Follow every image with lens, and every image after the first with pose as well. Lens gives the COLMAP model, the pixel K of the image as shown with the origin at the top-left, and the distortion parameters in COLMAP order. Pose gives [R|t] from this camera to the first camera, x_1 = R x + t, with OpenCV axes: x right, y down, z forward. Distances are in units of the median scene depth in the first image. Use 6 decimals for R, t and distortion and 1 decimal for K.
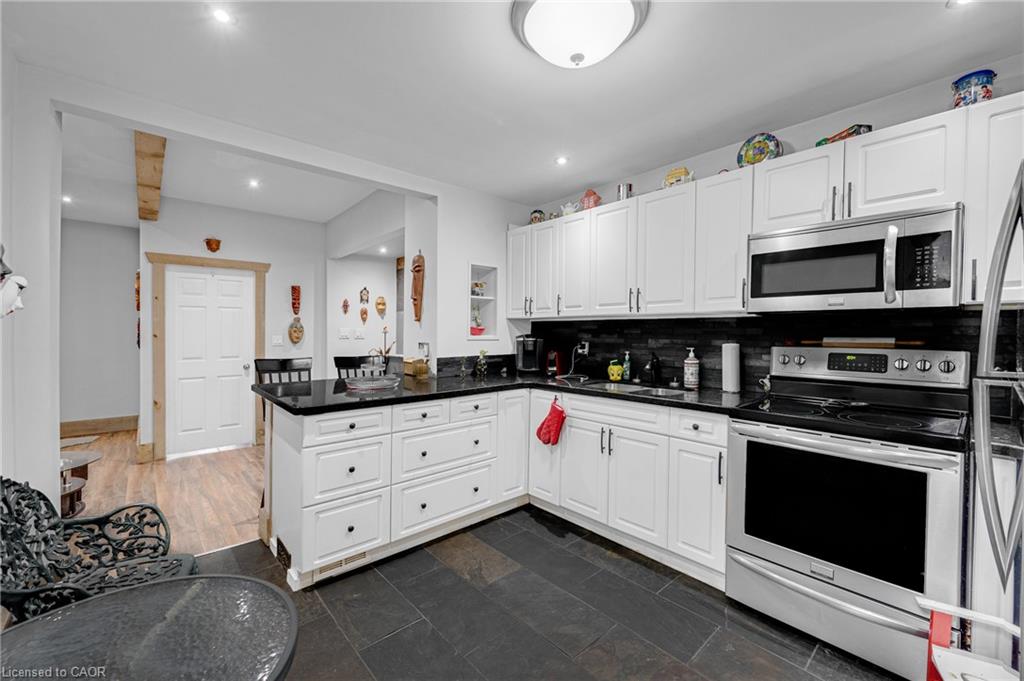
lens RADIAL K [[426.7, 0, 512.6], [0, 426.7, 333.8], [0, 0, 1]] dist [-0.001416, 0.000210]
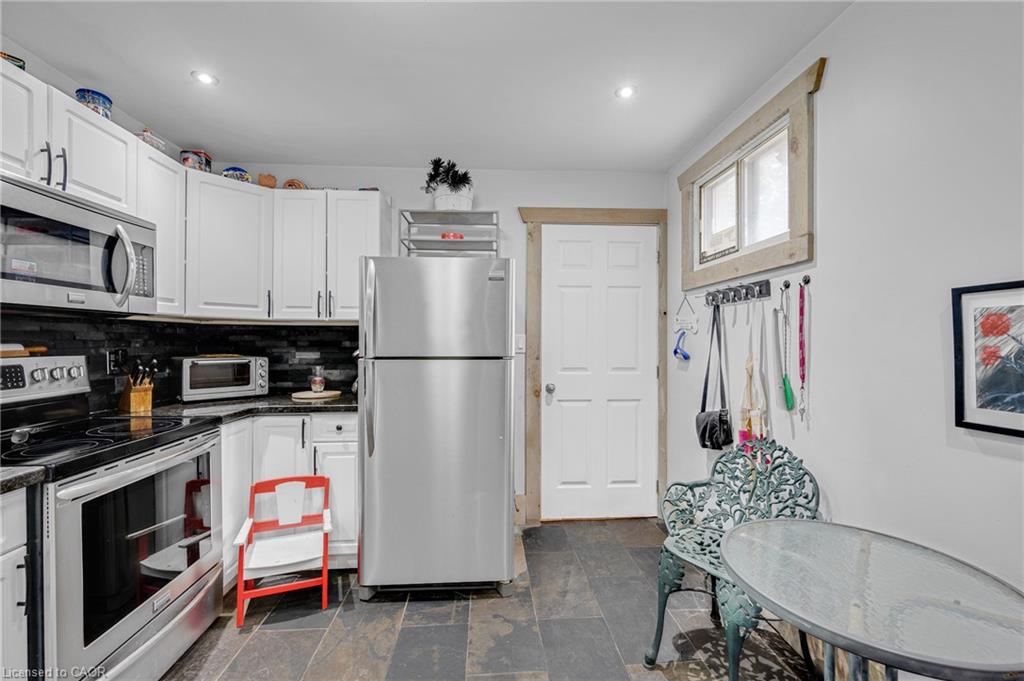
lens RADIAL K [[426.7, 0, 512.6], [0, 426.7, 333.8], [0, 0, 1]] dist [-0.001416, 0.000210]
pose [[-0.798667, 0.006771, 0.601735, -0.246318], [0.003793, 0.999973, -0.006218, -0.000509], [-0.601761, -0.002683, -0.798671, 0.764622]]
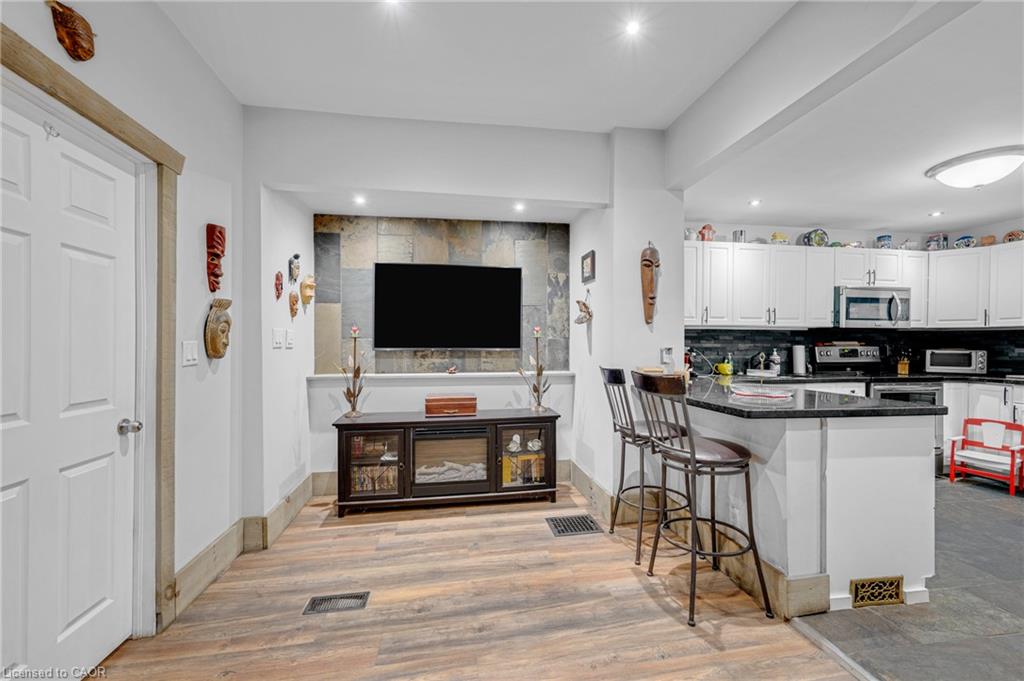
lens RADIAL K [[419.2, 0, 517.6], [0, 419.2, 353.1], [0, 0, 1]] dist [0.011024, 0.000008]
pose [[0.517123, -0.015559, 0.855770, -1.342062], [0.003791, 0.999867, 0.015888, 0.020368], [-0.855903, -0.004972, 0.517113, 0.970034]]
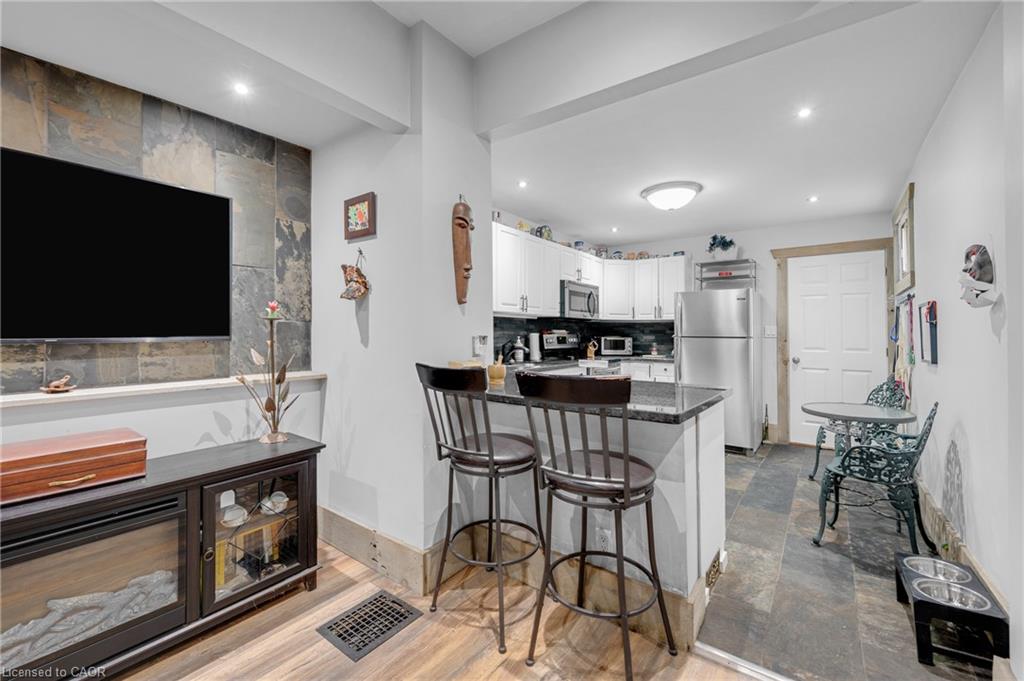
lens RADIAL K [[426.7, 0, 512.6], [0, 426.7, 333.8], [0, 0, 1]] dist [-0.001416, 0.000210]
pose [[-0.216435, -0.000622, 0.976297, -1.076050], [0.002528, 0.999996, 0.001197, 0.020404], [-0.976294, 0.002727, -0.216433, 1.310886]]
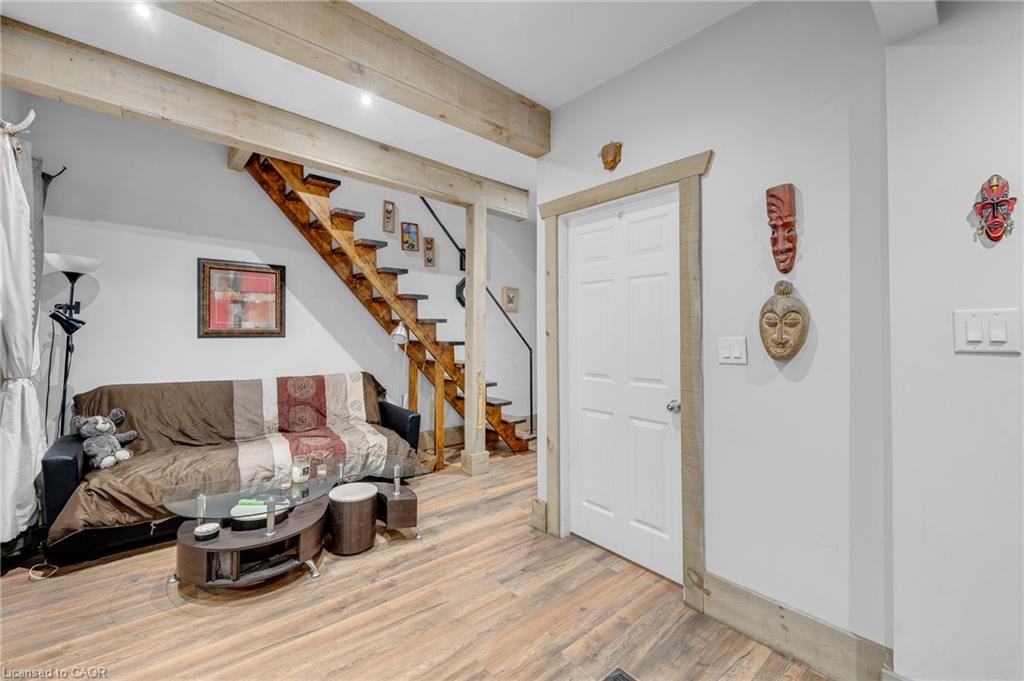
lens RADIAL K [[420.7, 0, 514.5], [0, 420.7, 327.4], [0, 0, 1]] dist [-0.000205, -0.000298]
pose [[0.000971, -0.015382, -0.999881, -0.344855], [-0.017033, 0.999736, -0.015396, 0.008599], [0.999854, 0.017046, 0.000709, 1.488096]]
